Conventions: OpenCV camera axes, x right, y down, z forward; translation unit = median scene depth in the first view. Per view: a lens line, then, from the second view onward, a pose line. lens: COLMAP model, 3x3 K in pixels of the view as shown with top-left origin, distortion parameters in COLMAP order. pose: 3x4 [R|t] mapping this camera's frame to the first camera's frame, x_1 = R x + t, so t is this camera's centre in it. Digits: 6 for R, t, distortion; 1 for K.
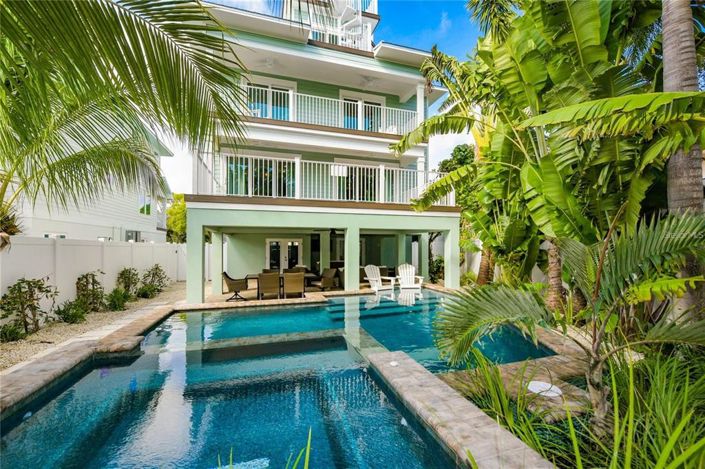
lens RADIAL K [[302.8, 0, 352.0], [0, 302.8, 244.0], [0, 0, 1]] dist [-0.012371, -0.000502]
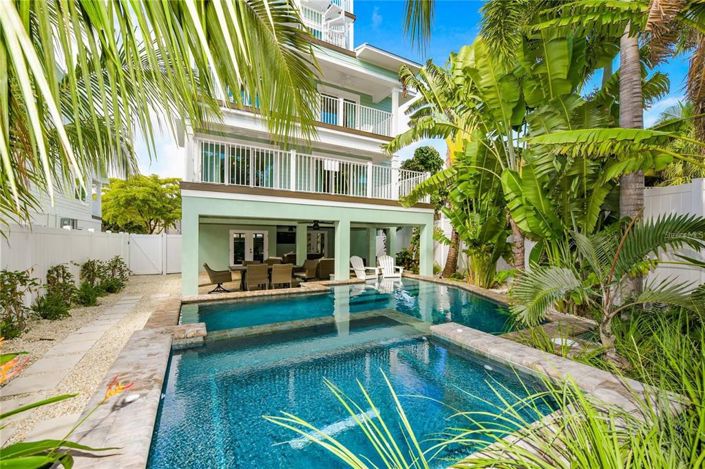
lens RADIAL K [[302.8, 0, 352.0], [0, 302.8, 244.0], [0, 0, 1]] dist [-0.012371, -0.000502]
pose [[0.979450, 0.007136, 0.201559, -0.176651], [-0.011424, 0.999732, 0.020120, 0.006488], [-0.201361, -0.022009, 0.979270, -0.038255]]
